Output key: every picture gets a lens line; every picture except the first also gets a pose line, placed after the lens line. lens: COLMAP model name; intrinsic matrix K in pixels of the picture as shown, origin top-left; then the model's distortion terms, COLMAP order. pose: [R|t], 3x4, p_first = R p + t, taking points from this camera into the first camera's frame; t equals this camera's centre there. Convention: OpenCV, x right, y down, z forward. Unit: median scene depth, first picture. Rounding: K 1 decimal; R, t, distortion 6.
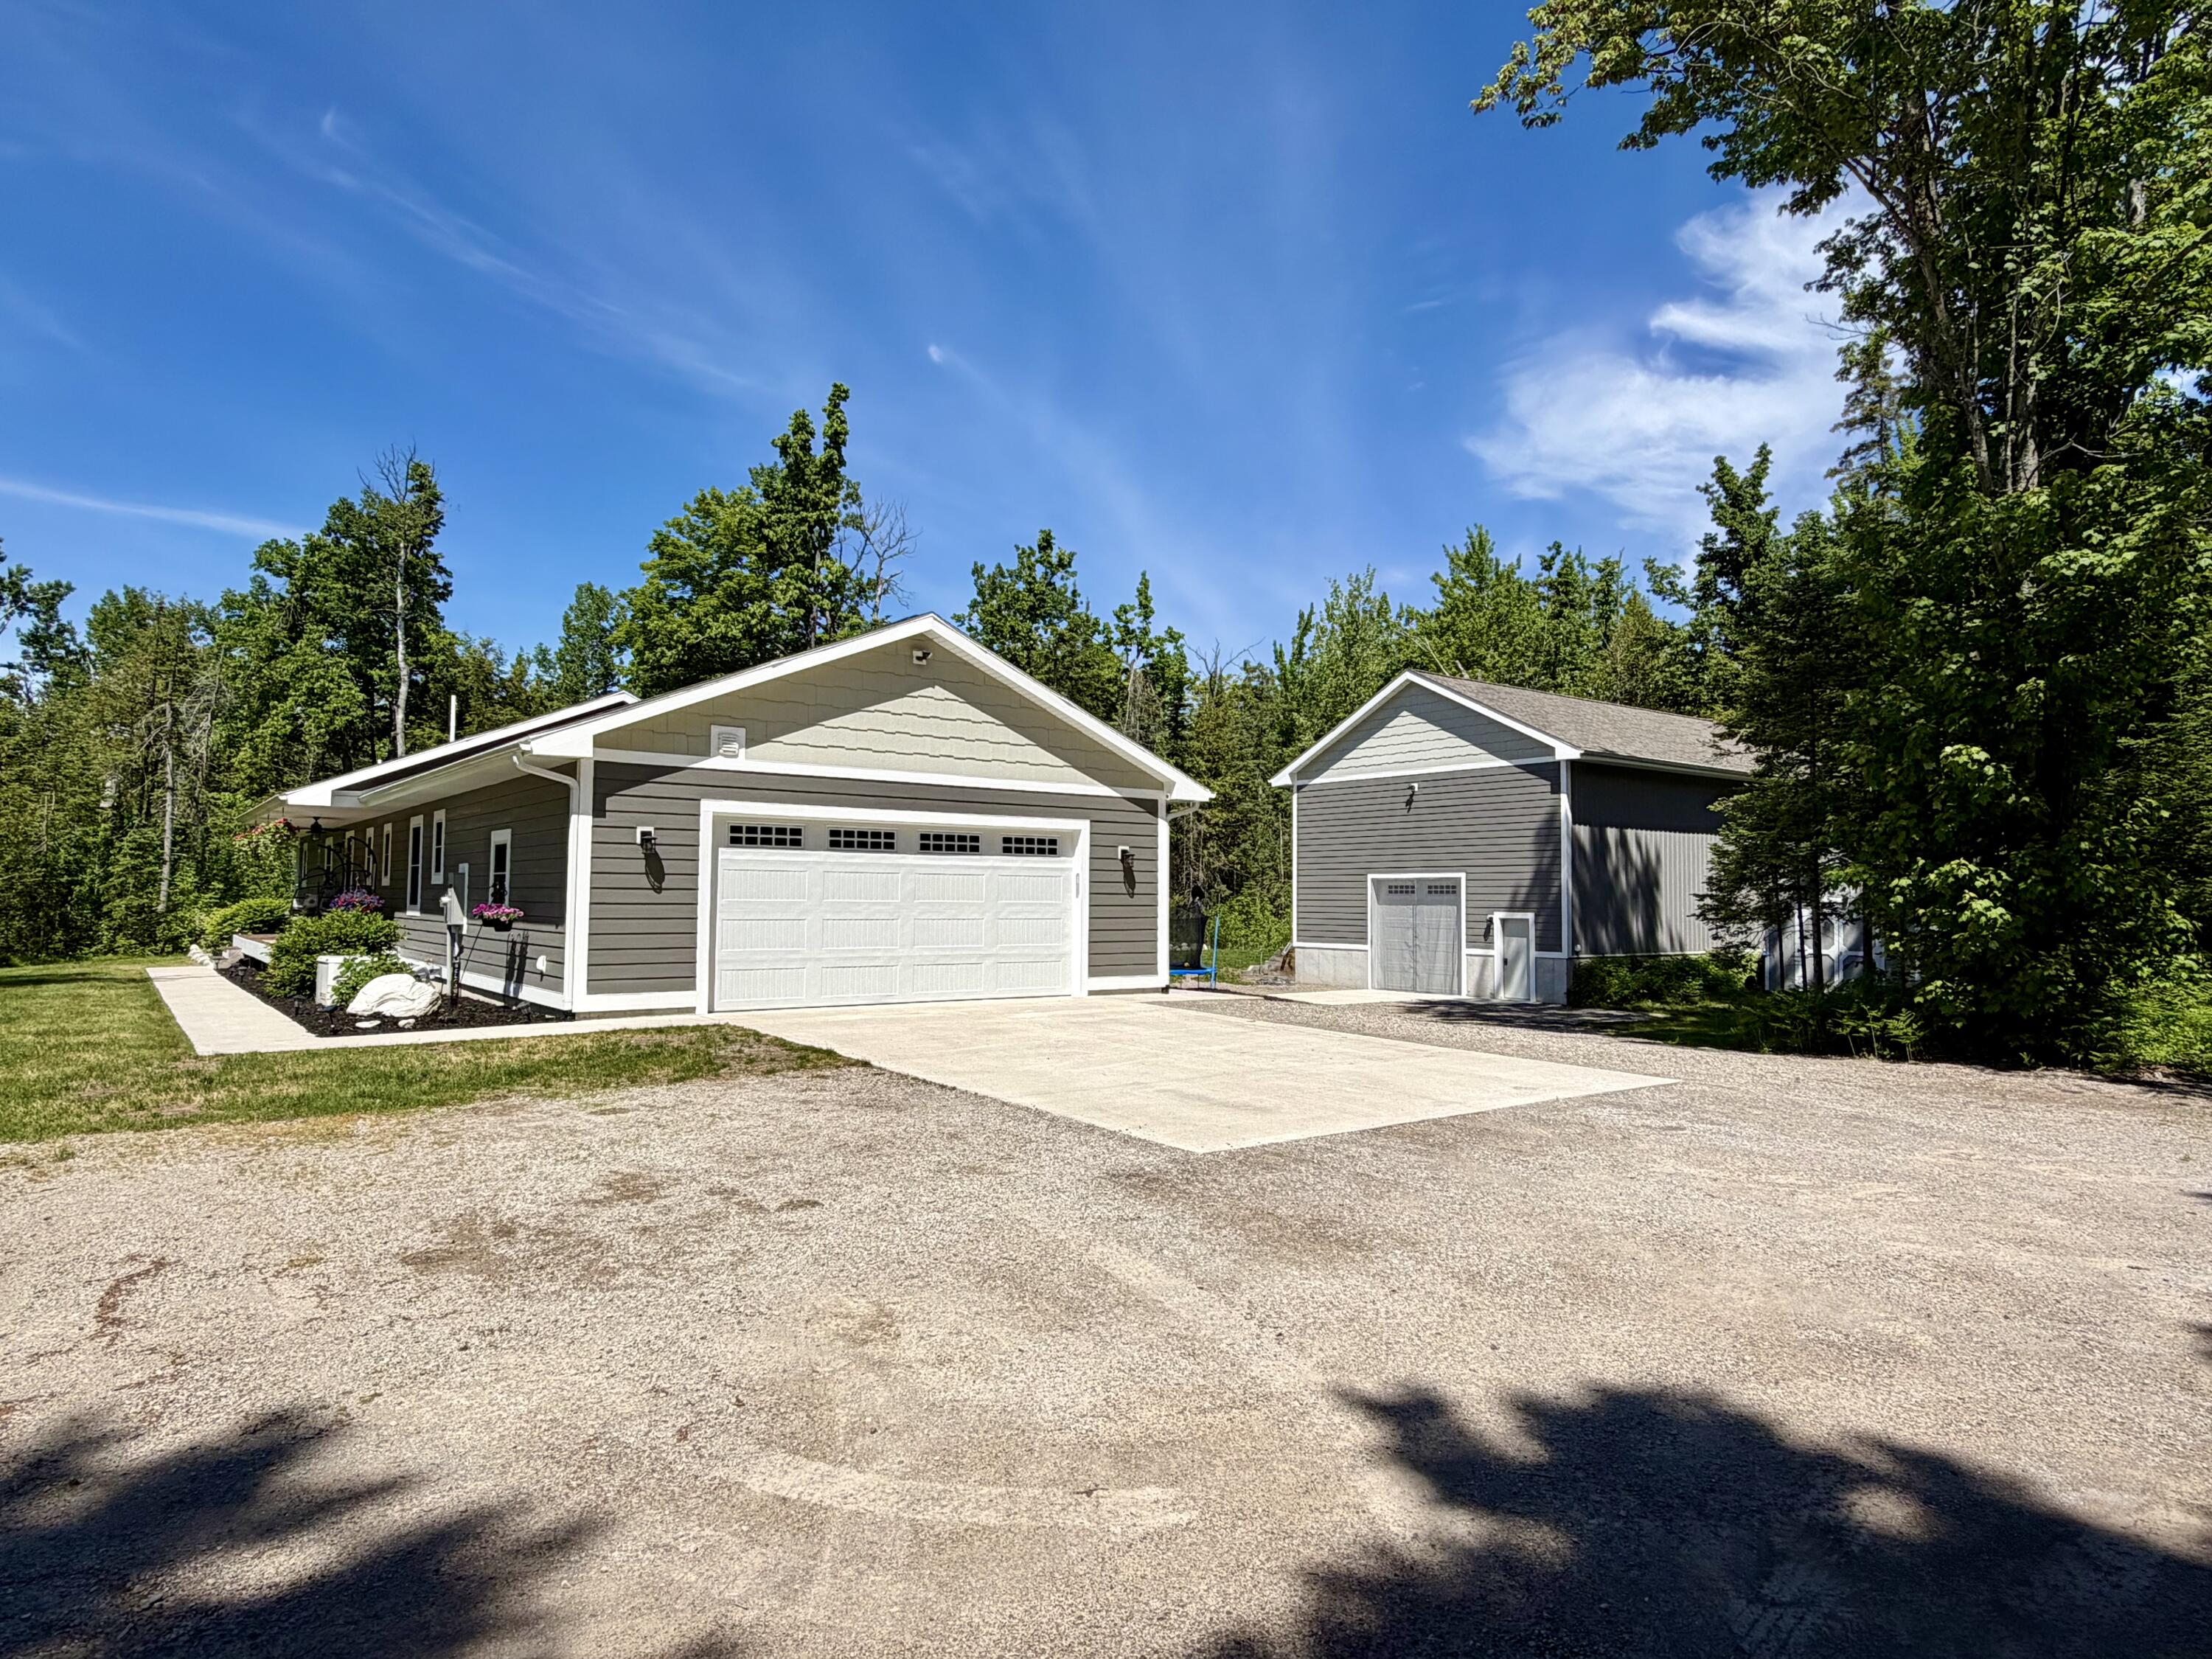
lens RADIAL K [[1300.5, 0, 1116.4], [0, 1300.5, 843.4], [0, 0, 1]] dist [-0.004529, 0.008372]
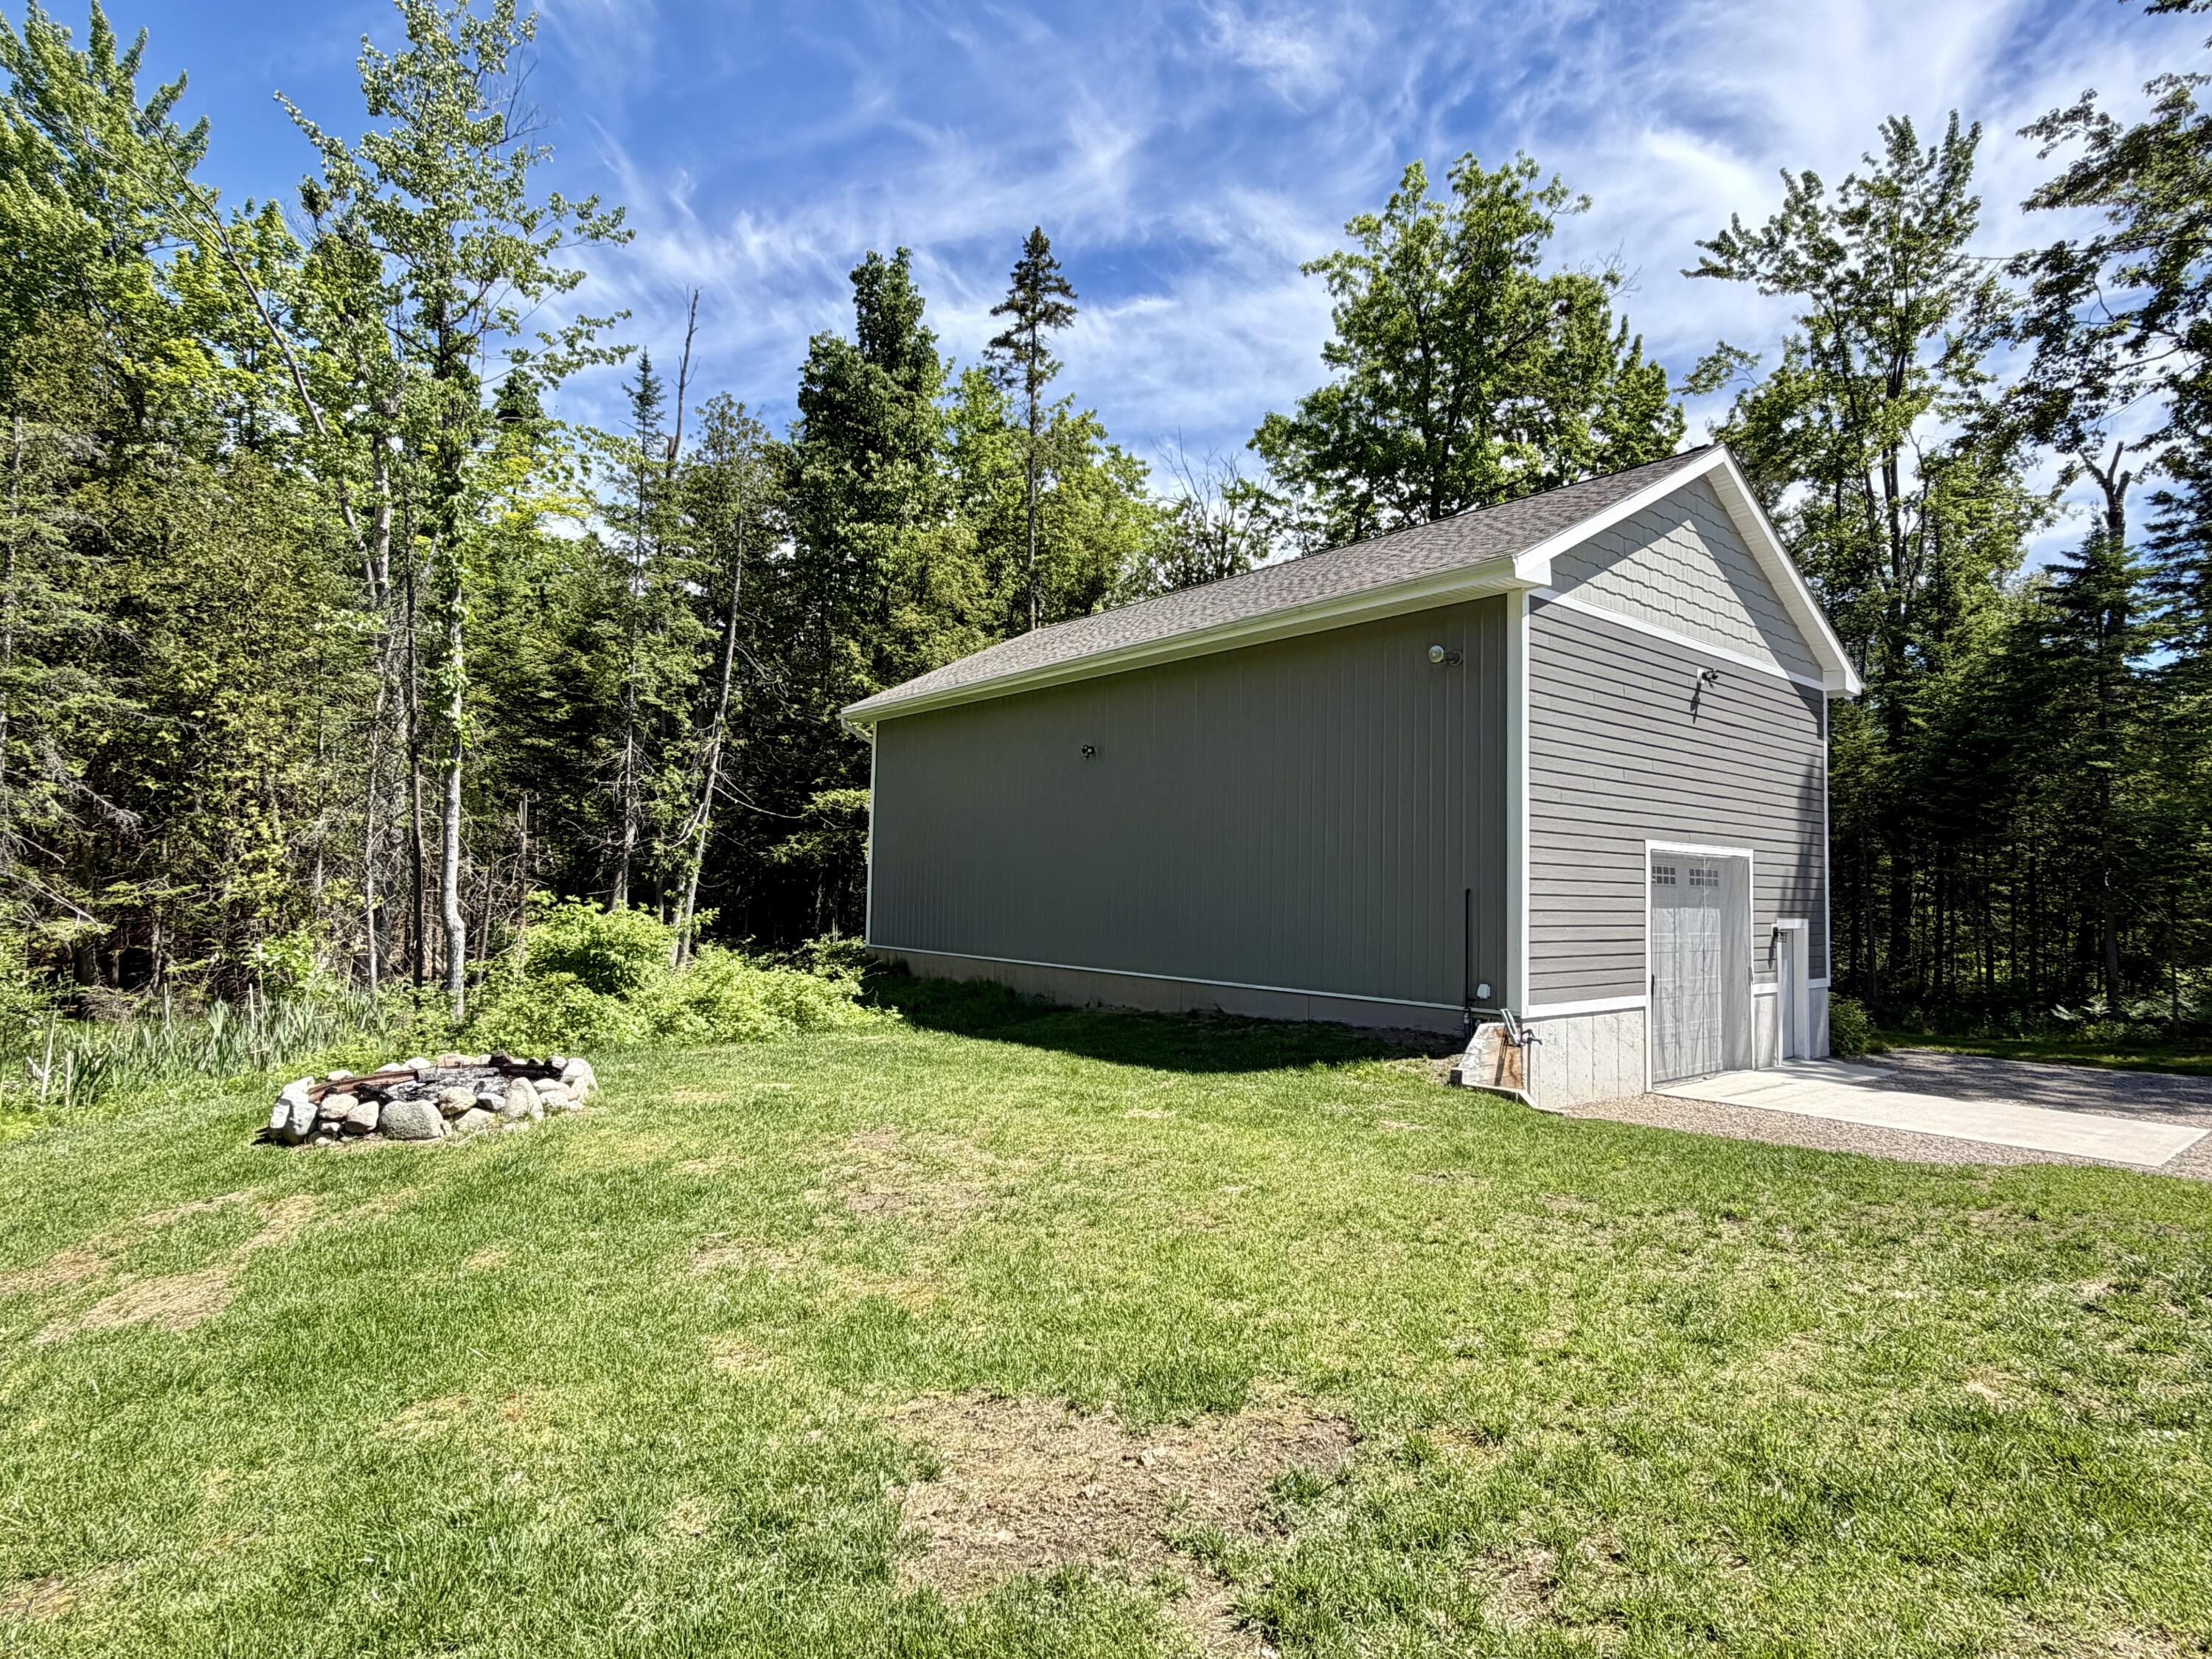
lens RADIAL K [[1196.3, 0, 1091.8], [0, 1196.3, 829.8], [0, 0, 1]] dist [-0.004380, 0.002700]
pose [[-0.044243, 0.050360, 0.997751, -0.170304], [-0.059889, 0.996799, -0.052968, 0.042550], [-0.997224, -0.062098, -0.041085, 0.950486]]
